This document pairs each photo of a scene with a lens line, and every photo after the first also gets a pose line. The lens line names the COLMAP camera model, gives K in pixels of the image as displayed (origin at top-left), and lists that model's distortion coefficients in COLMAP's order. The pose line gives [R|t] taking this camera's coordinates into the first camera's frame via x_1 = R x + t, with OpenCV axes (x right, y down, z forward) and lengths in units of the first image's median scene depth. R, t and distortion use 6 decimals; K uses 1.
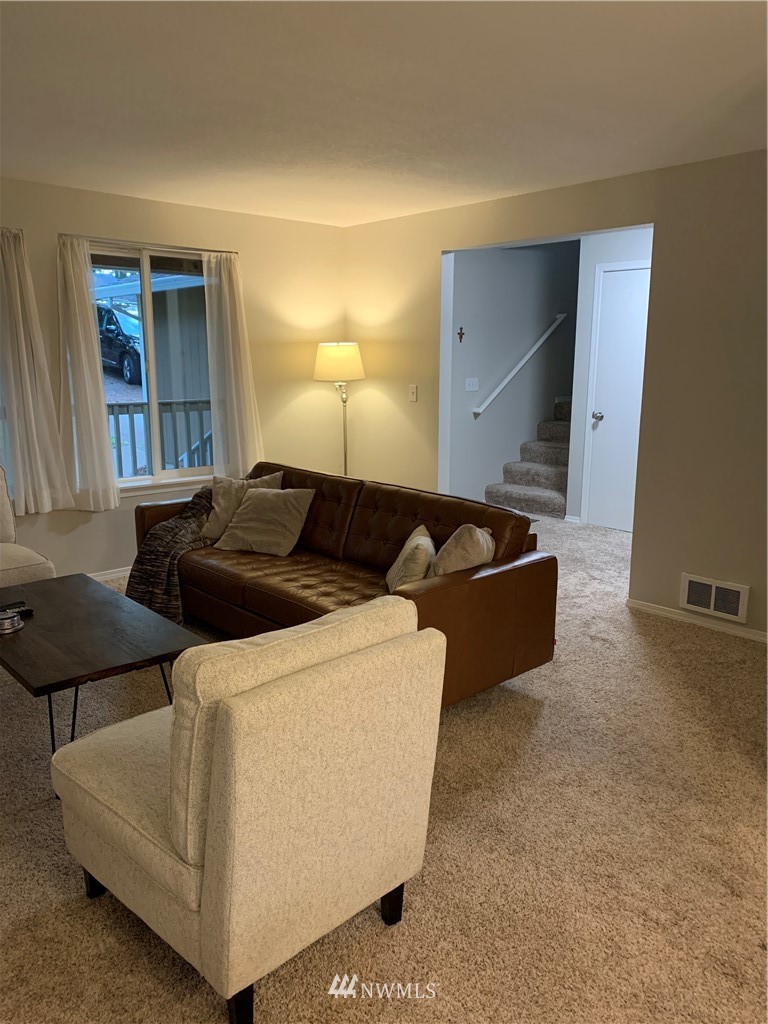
lens RADIAL K [[776.0, 0, 390.9], [0, 776.0, 514.0], [0, 0, 1]] dist [0.035189, -0.024528]
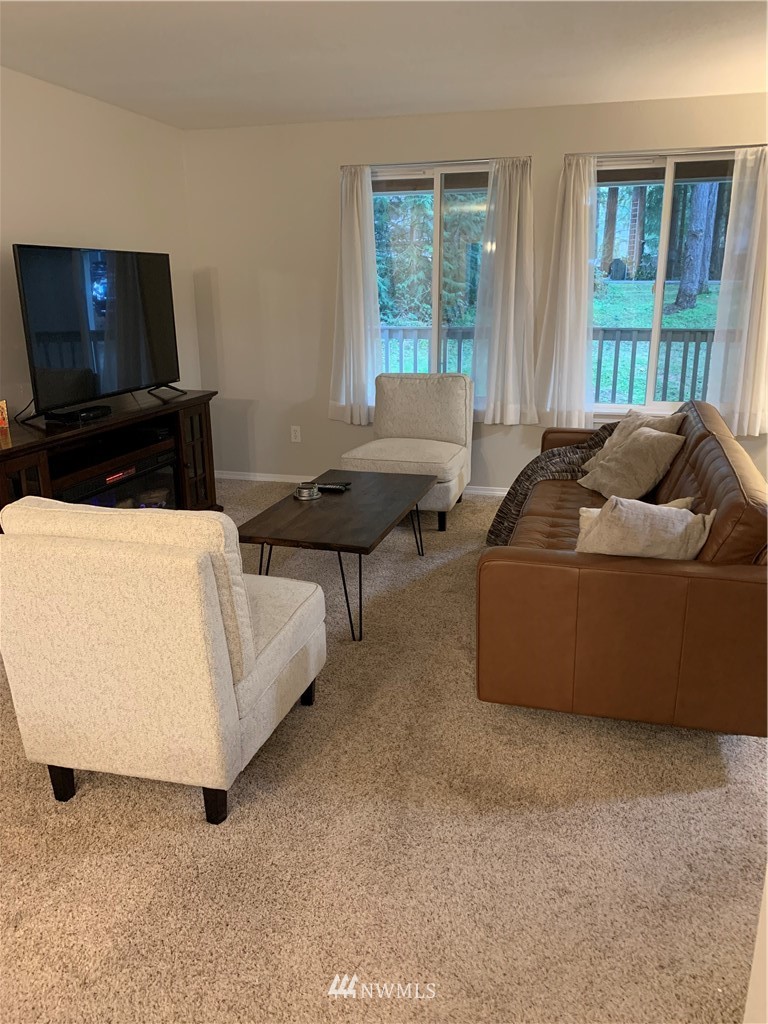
lens RADIAL K [[776.0, 0, 389.0], [0, 776.0, 508.6], [0, 0, 1]] dist [0.035189, -0.024528]
pose [[0.535090, 0.229310, -0.813078, 0.375544], [-0.162236, 0.972434, 0.167485, -0.041552], [0.829071, 0.042291, 0.557542, 0.252771]]
